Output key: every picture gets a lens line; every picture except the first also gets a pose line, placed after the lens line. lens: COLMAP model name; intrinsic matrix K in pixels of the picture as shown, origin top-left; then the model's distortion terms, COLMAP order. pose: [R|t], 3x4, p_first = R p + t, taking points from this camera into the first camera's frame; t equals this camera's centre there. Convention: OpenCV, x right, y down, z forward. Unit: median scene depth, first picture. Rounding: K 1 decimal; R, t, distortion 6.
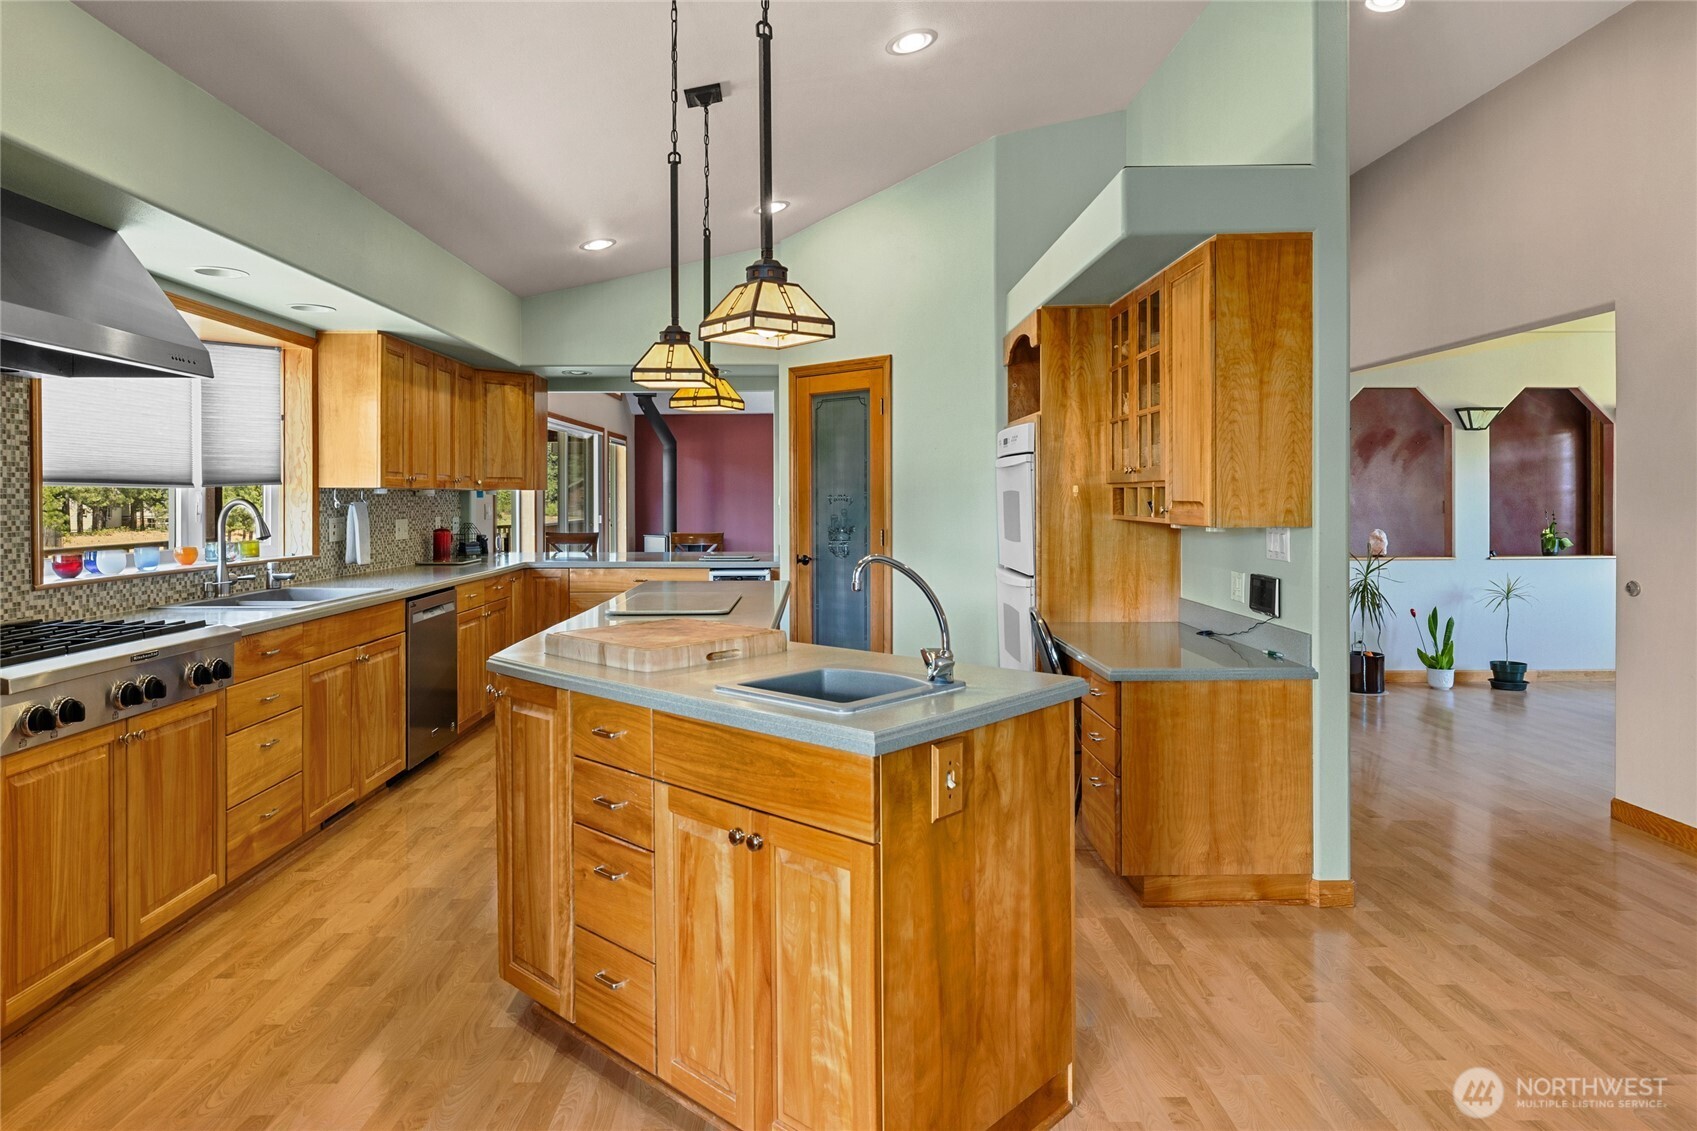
lens RADIAL K [[1037.8, 0, 845.0], [0, 1037.8, 510.7], [0, 0, 1]] dist [-0.006139, -0.002818]
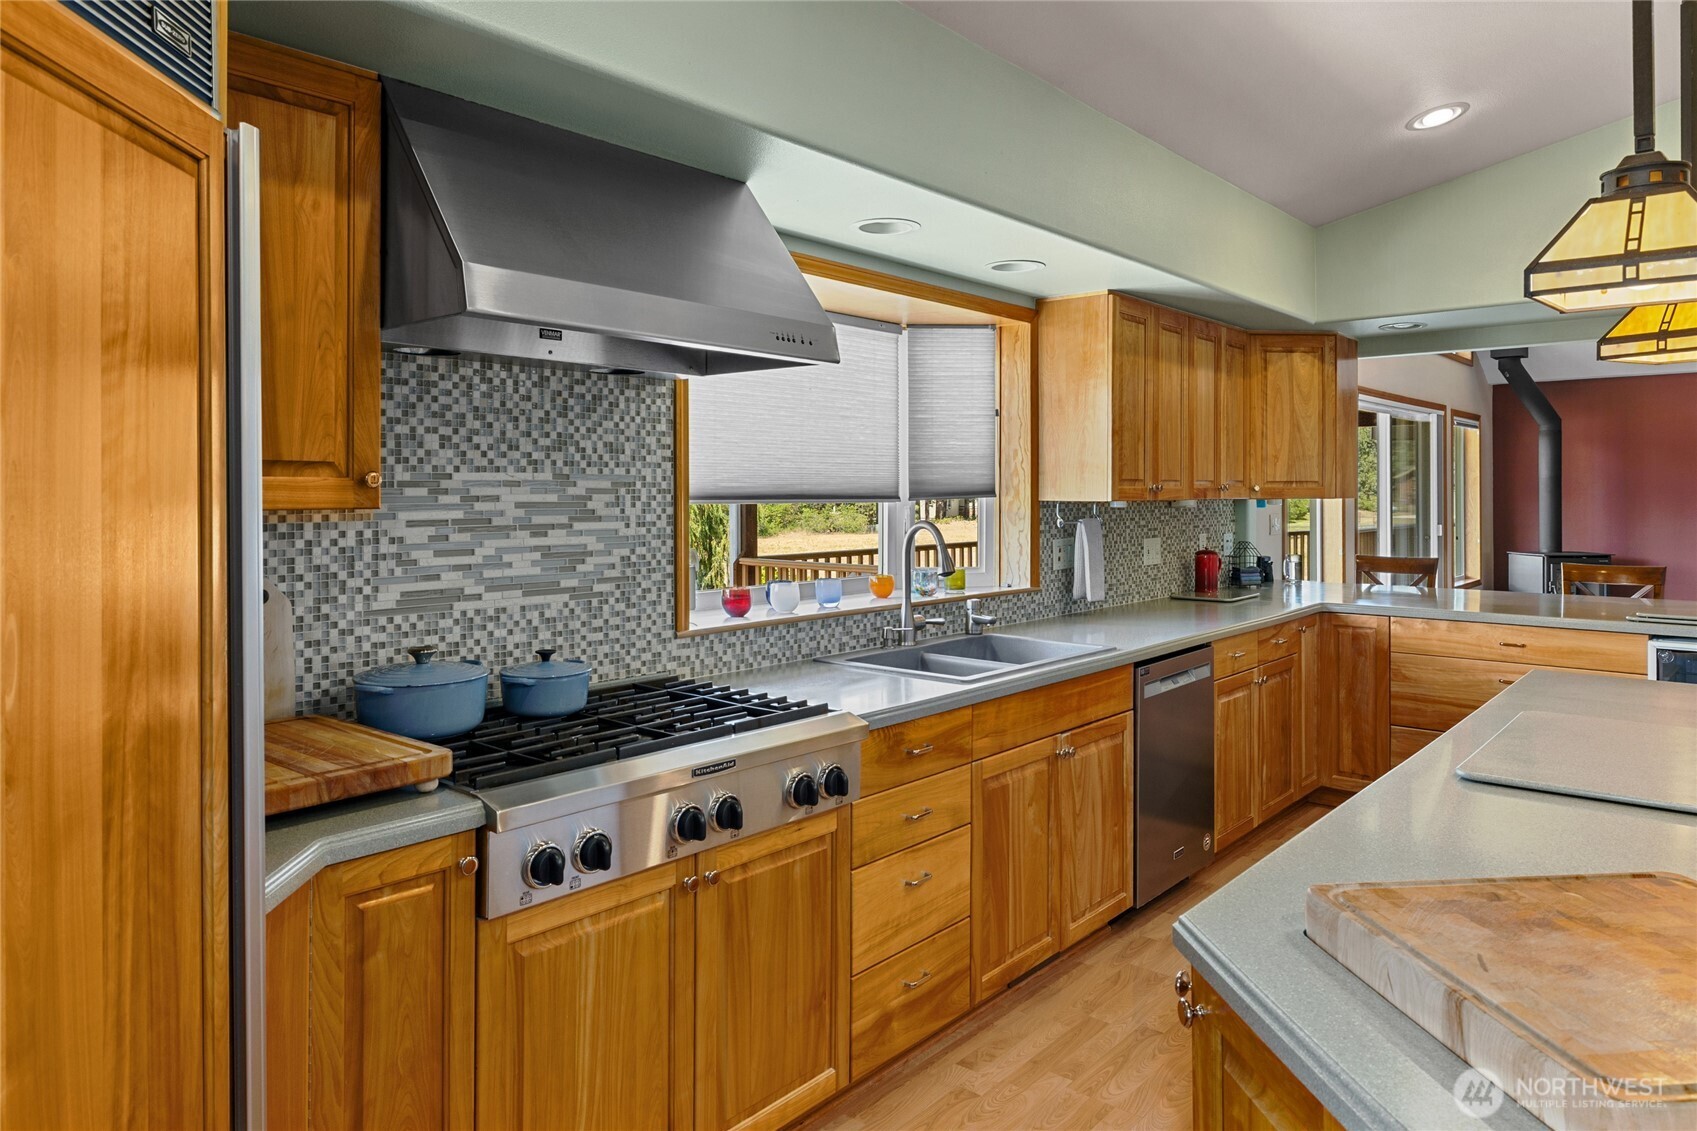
lens RADIAL K [[1087.1, 0, 846.3], [0, 1087.1, 480.7], [0, 0, 1]] dist [0.000201, -0.000140]
pose [[0.744780, -0.003808, -0.667300, -0.086506], [-0.007934, 0.999862, -0.014562, -0.029271], [0.667263, 0.016140, 0.744647, 0.357815]]
